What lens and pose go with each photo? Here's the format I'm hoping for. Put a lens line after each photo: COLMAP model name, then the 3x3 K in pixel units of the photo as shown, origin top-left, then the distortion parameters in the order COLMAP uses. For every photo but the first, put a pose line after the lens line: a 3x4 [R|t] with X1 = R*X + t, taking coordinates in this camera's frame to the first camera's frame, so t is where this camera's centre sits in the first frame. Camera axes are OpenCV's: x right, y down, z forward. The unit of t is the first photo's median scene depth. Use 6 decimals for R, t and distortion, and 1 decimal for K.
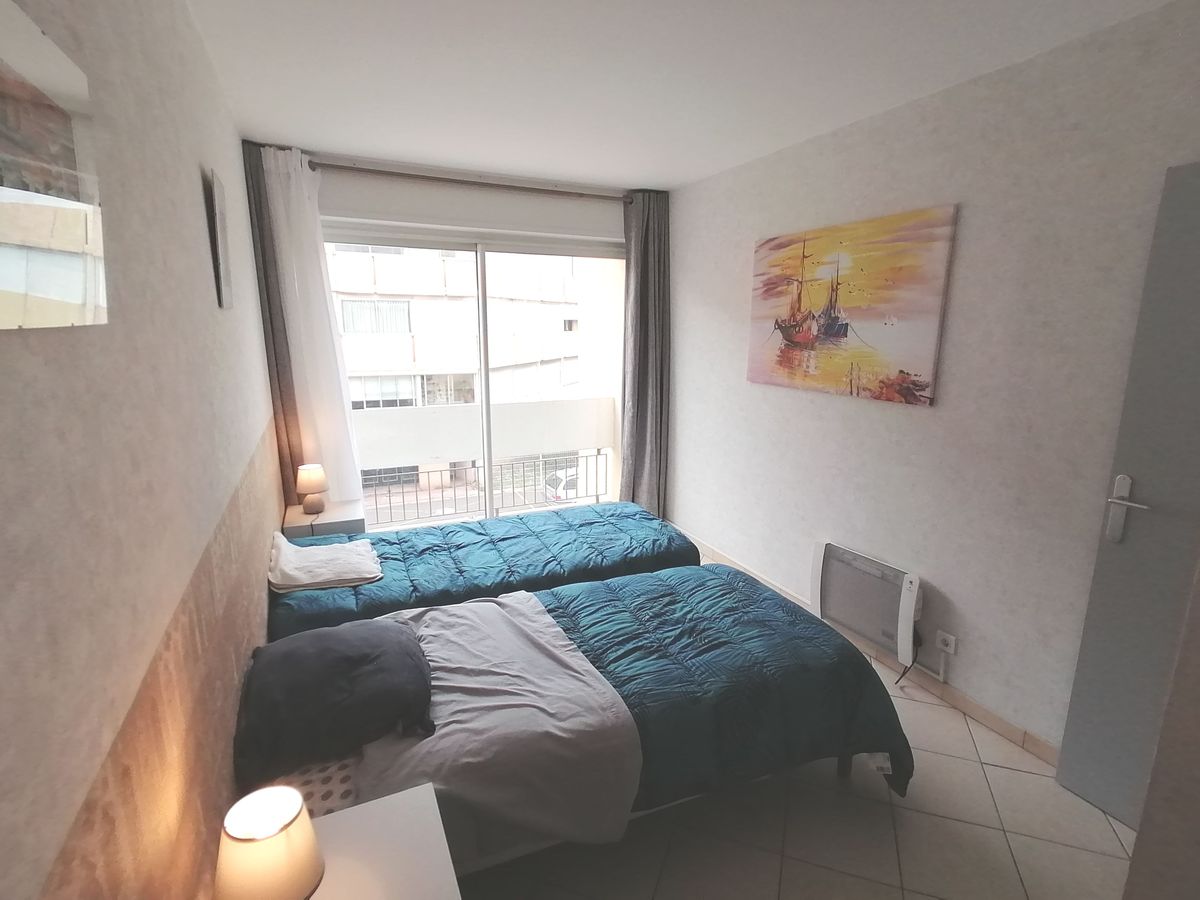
lens RADIAL K [[592.2, 0, 602.6], [0, 592.2, 445.7], [0, 0, 1]] dist [0.040614, -0.031770]
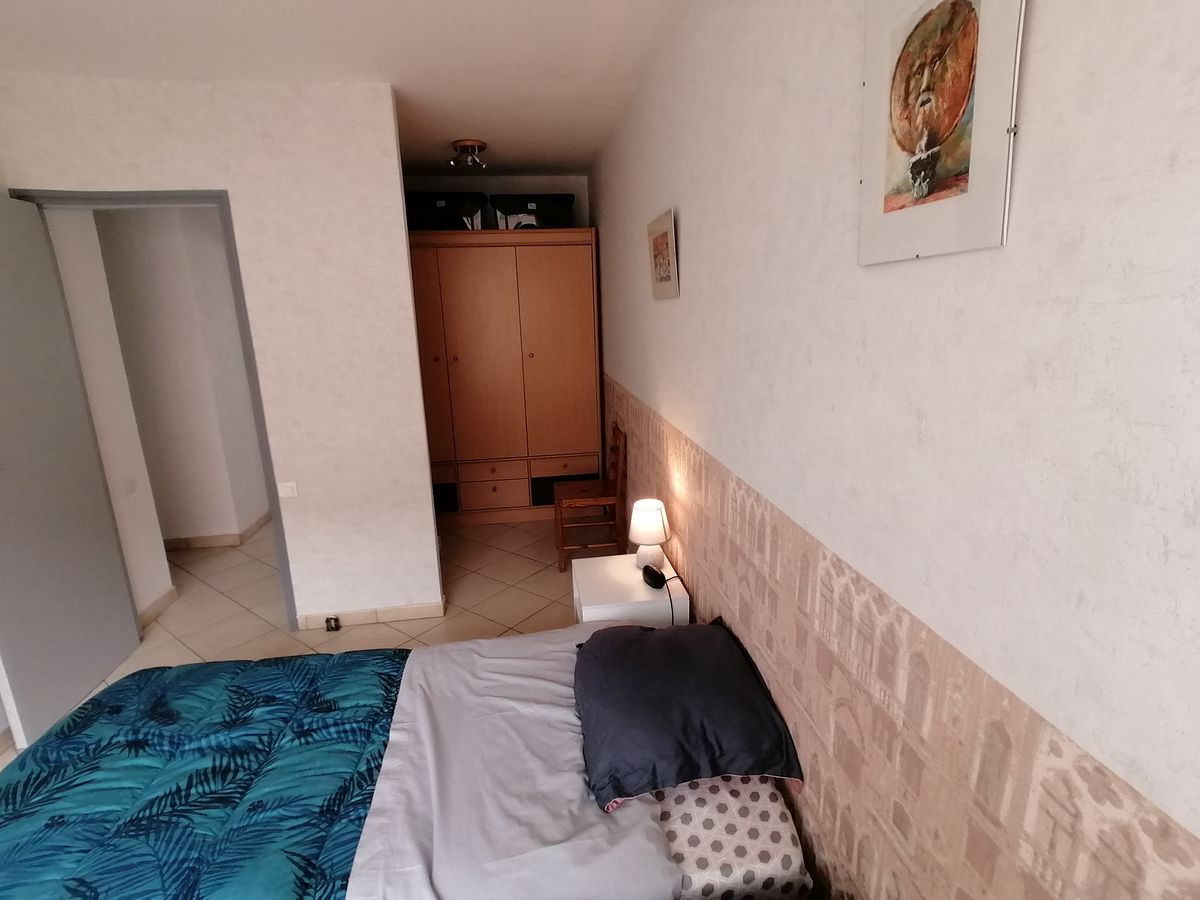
lens RADIAL K [[592.2, 0, 602.6], [0, 592.2, 445.7], [0, 0, 1]] dist [0.040614, -0.031770]
pose [[-0.956567, -0.053011, 0.286652, -0.332999], [0.077138, 0.902245, 0.424268, -0.192681], [-0.281121, 0.427953, -0.858969, 0.934334]]
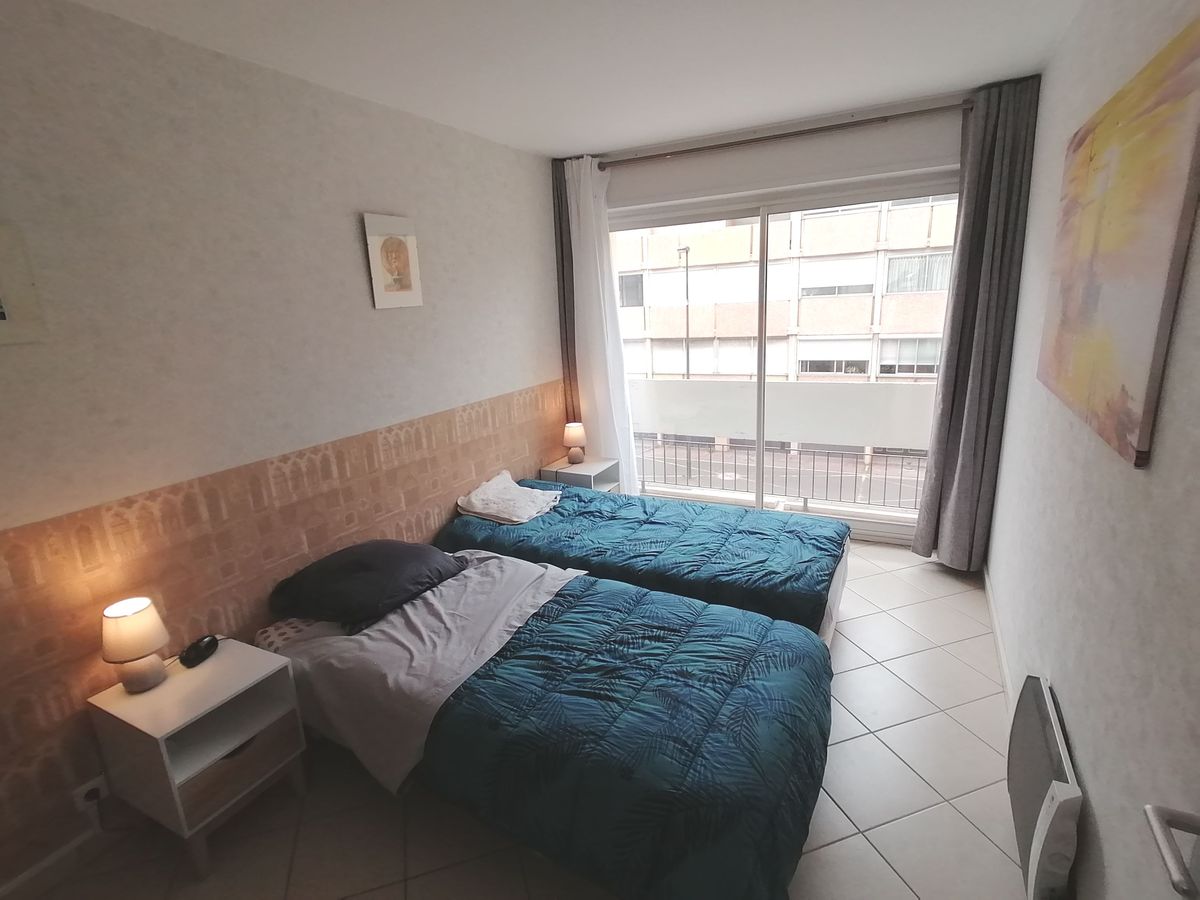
lens RADIAL K [[592.2, 0, 602.6], [0, 592.2, 445.7], [0, 0, 1]] dist [0.040614, -0.031770]
pose [[0.615098, 0.156905, -0.772680, 0.516786], [-0.105316, 0.987567, 0.116704, -0.074831], [0.781385, 0.009591, 0.623975, 0.307743]]
